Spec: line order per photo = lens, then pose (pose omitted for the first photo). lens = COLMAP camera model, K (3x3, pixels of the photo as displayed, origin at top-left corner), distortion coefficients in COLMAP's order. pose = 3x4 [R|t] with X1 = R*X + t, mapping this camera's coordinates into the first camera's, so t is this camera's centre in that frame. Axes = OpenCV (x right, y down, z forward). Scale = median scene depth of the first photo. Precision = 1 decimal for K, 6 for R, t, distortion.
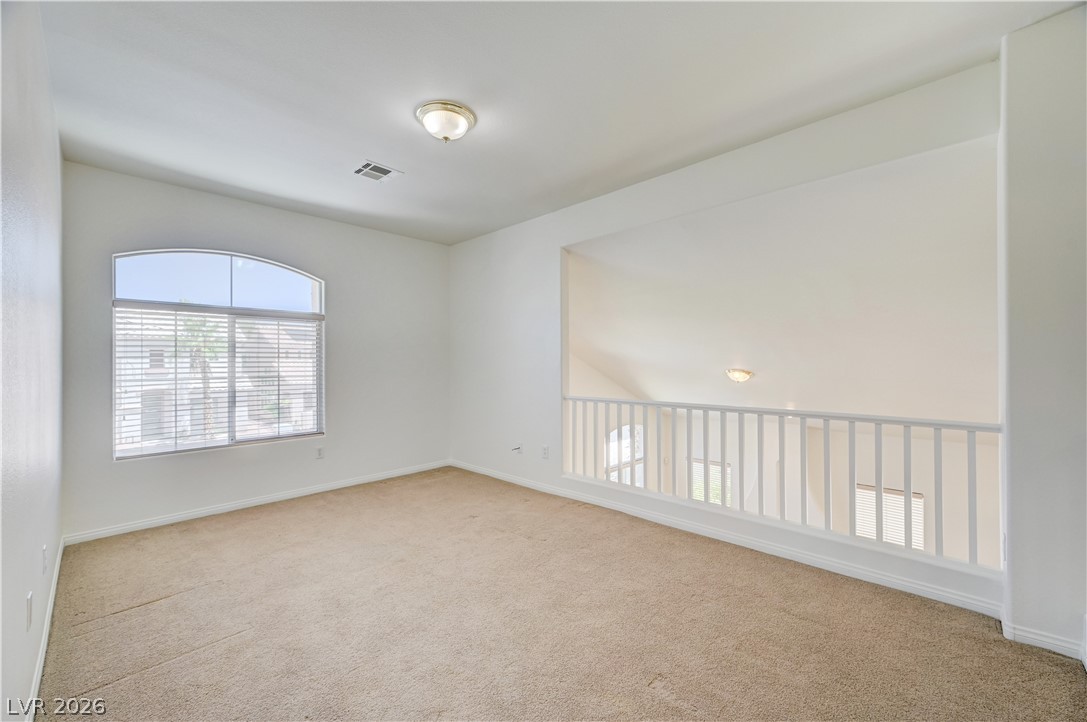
lens RADIAL K [[430.8, 0, 550.6], [0, 430.8, 364.1], [0, 0, 1]] dist [0.000344, 0.001081]
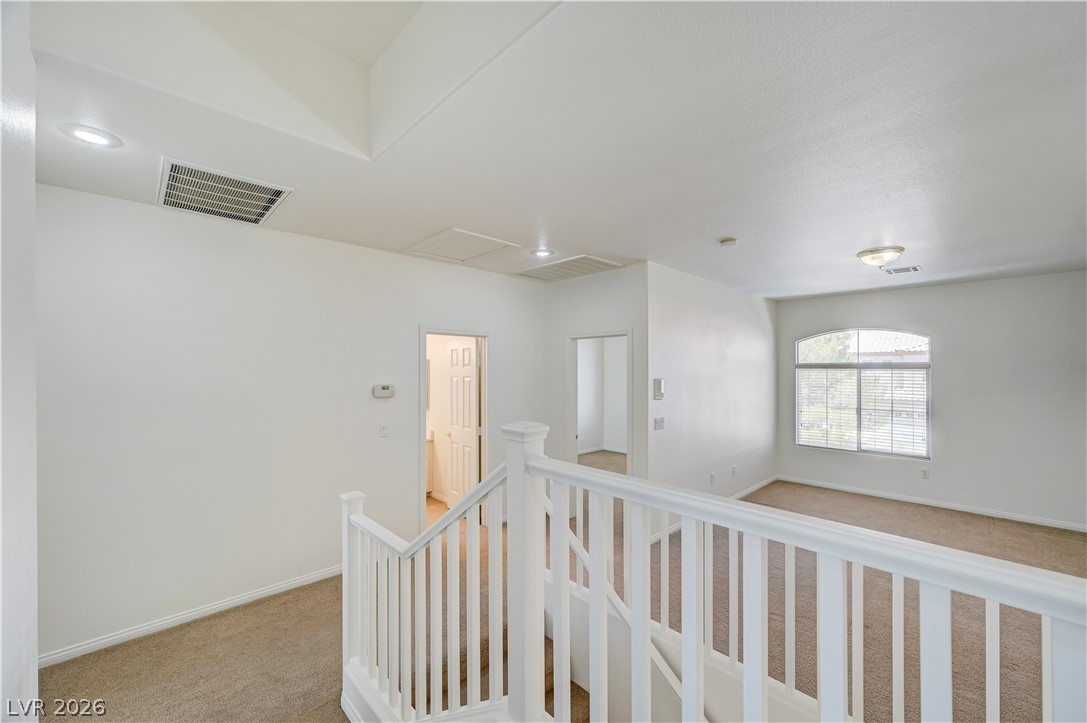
lens RADIAL K [[430.8, 0, 543.6], [0, 430.8, 369.2], [0, 0, 1]] dist [0.000344, 0.001081]
pose [[-0.058709, 0.003825, -0.998268, 0.873481], [-0.005896, 0.999974, 0.004178, -0.109170], [0.998258, 0.006131, -0.058684, -0.047055]]
